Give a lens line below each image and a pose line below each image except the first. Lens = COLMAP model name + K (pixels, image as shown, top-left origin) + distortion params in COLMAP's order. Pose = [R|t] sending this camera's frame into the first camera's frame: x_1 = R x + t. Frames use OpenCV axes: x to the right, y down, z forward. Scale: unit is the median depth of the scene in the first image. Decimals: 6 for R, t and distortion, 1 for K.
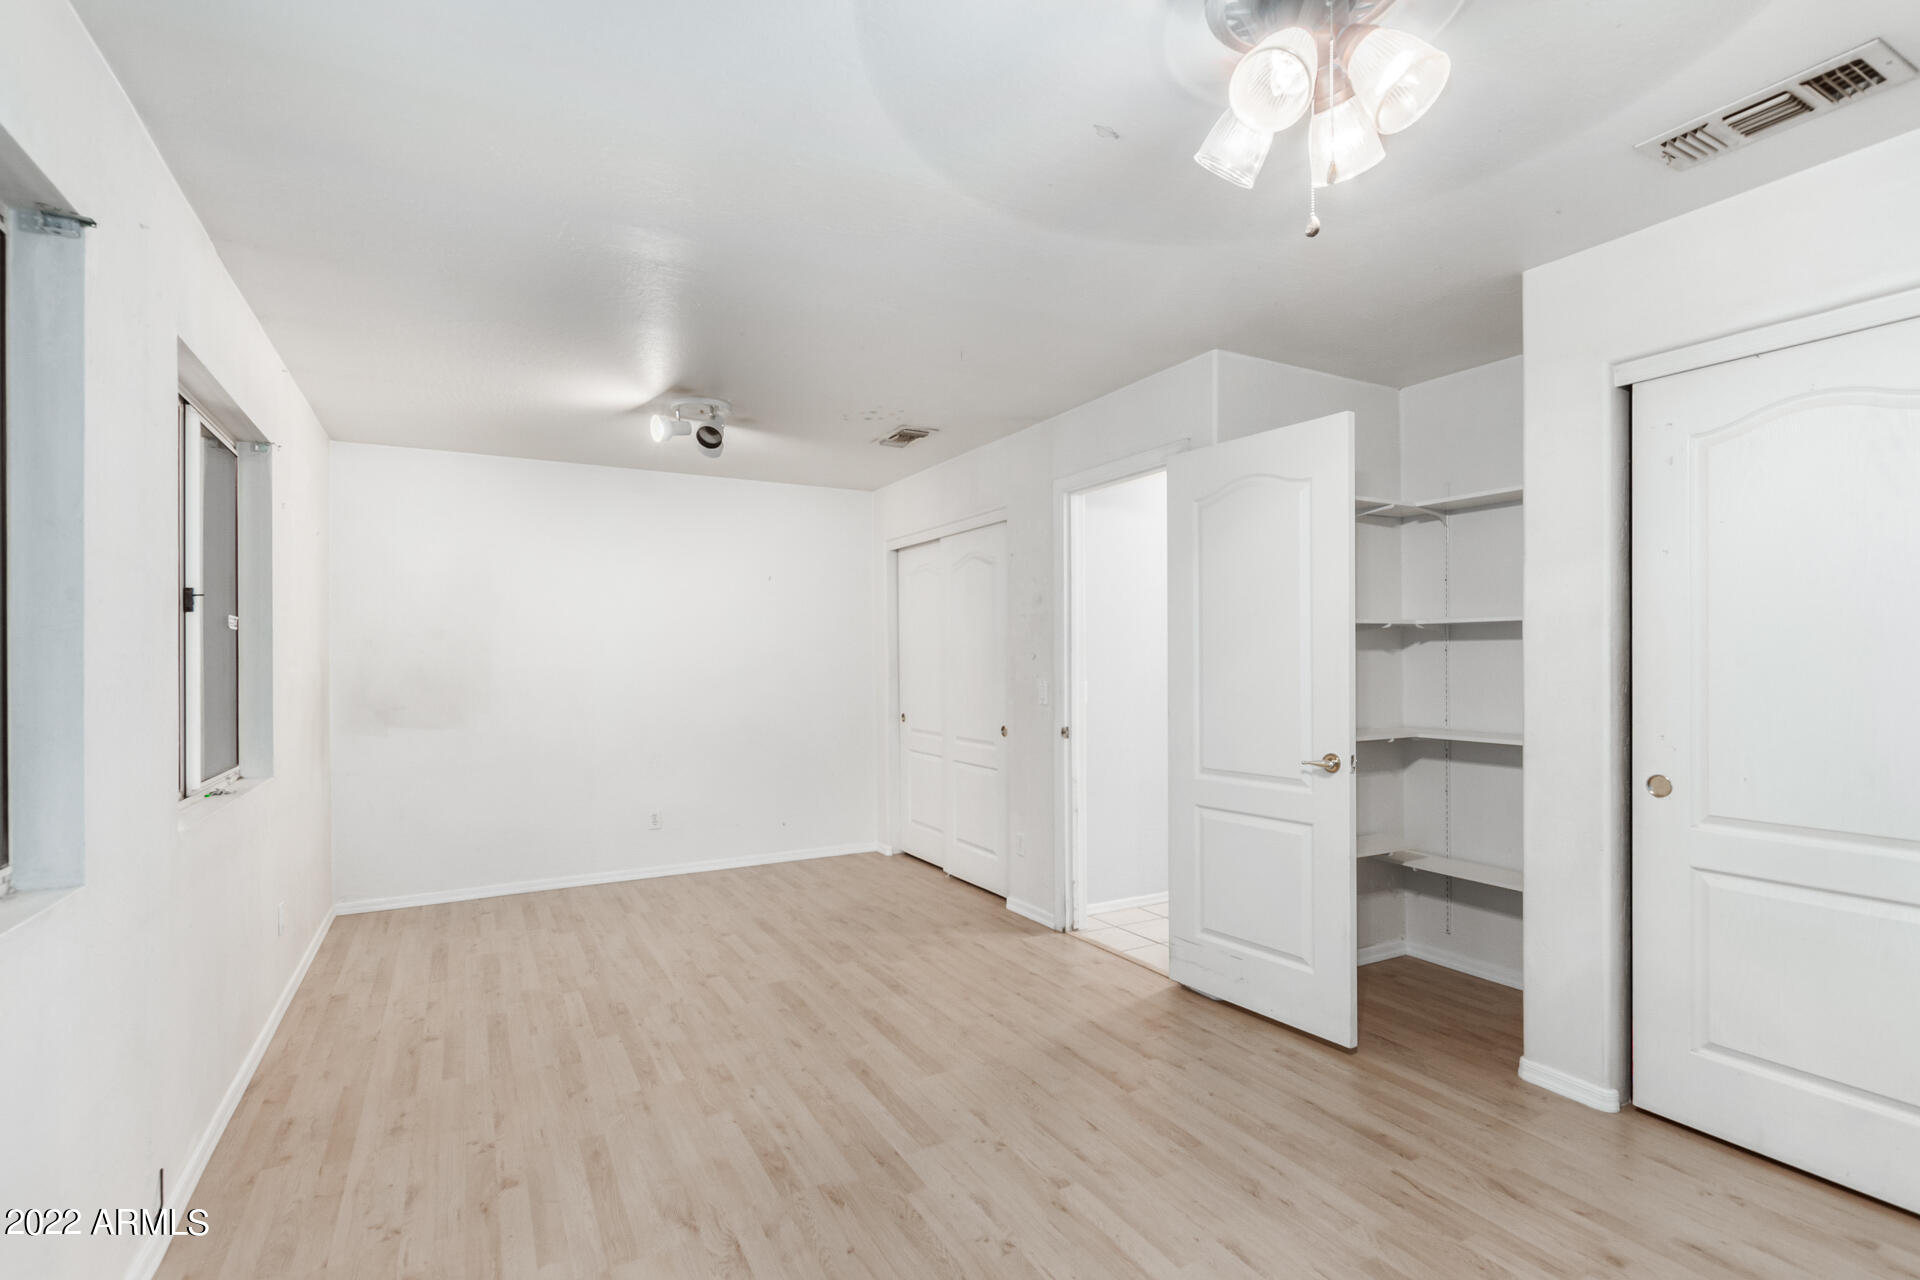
lens RADIAL K [[900.9, 0, 966.9], [0, 900.9, 643.0], [0, 0, 1]] dist [0.002882, -0.000444]
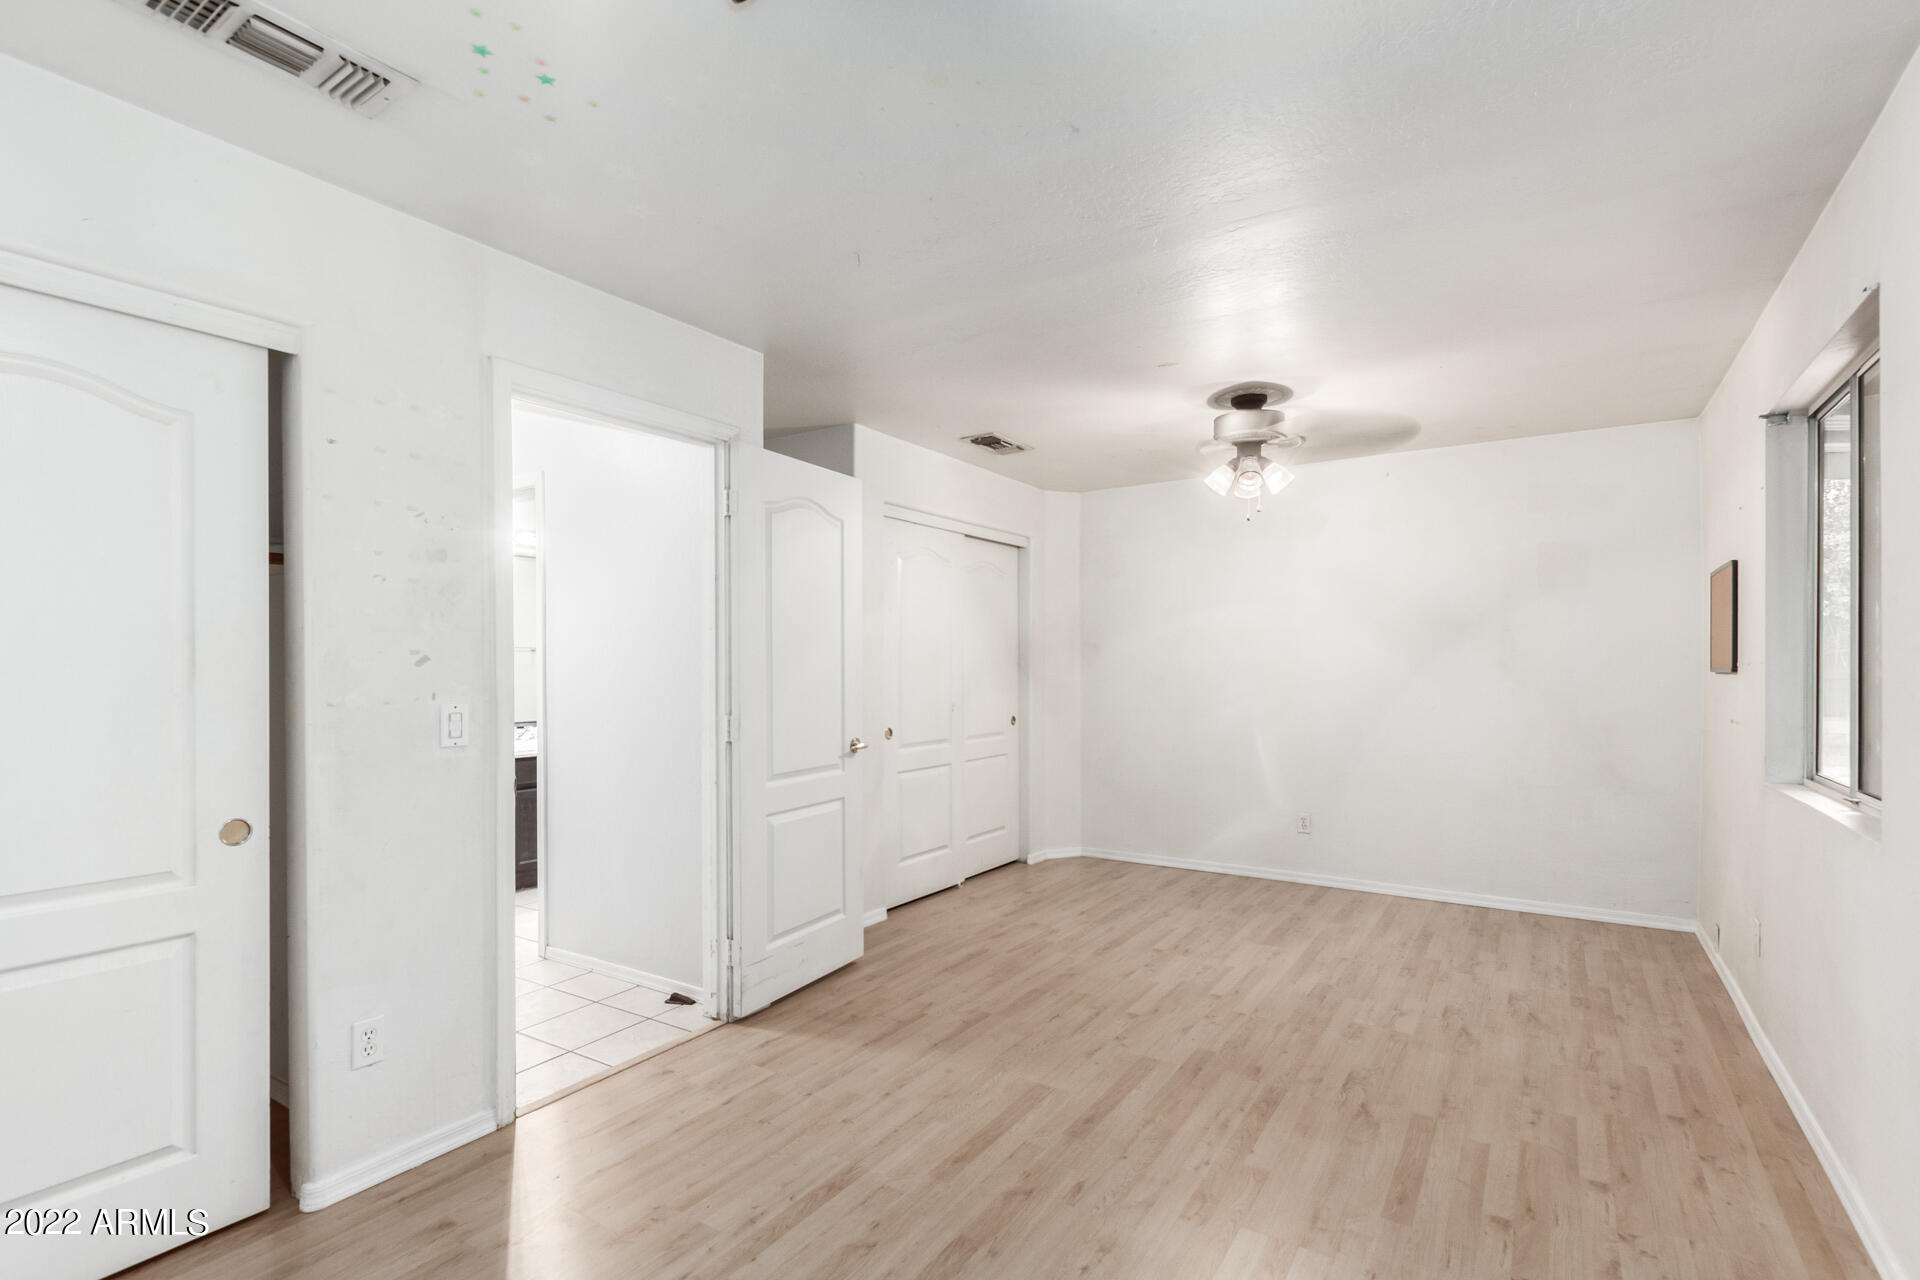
lens RADIAL K [[900.9, 0, 966.9], [0, 900.9, 643.0], [0, 0, 1]] dist [0.002882, -0.000444]
pose [[-0.470644, 0.029548, 0.881828, -0.956764], [-0.009839, 0.999201, -0.038732, 0.040267], [-0.882268, -0.026905, -0.469977, 1.708449]]
